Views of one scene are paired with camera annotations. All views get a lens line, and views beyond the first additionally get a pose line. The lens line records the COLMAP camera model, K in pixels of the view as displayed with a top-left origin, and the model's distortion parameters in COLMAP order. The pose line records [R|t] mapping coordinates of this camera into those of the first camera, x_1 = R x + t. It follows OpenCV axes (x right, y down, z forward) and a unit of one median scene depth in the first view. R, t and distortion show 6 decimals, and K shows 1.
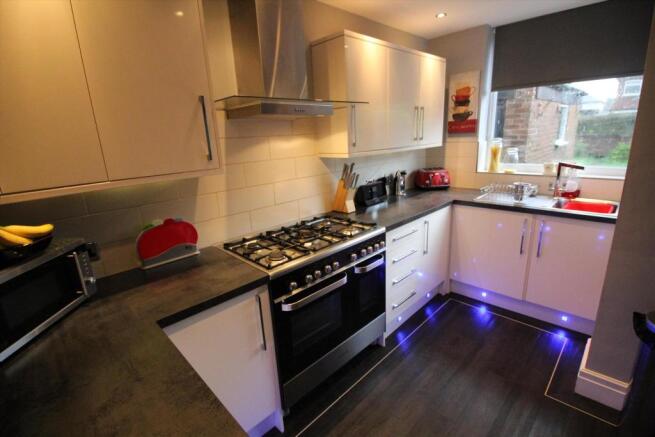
lens RADIAL K [[306.7, 0, 325.7], [0, 306.7, 217.6], [0, 0, 1]] dist [-0.009441, -0.004071]
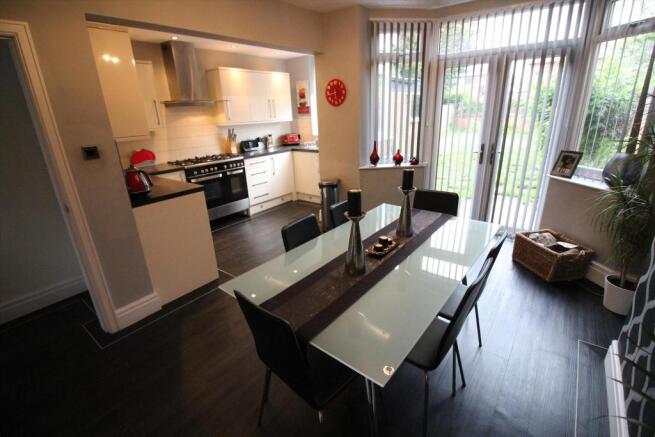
lens RADIAL K [[306.7, 0, 331.1], [0, 306.7, 218.0], [0, 0, 1]] dist [-0.009441, -0.004071]
pose [[0.989824, -0.028236, 0.139469, 0.432897], [0.017050, 0.996588, 0.080757, 0.264699], [-0.141273, -0.077557, 0.986928, -1.157302]]
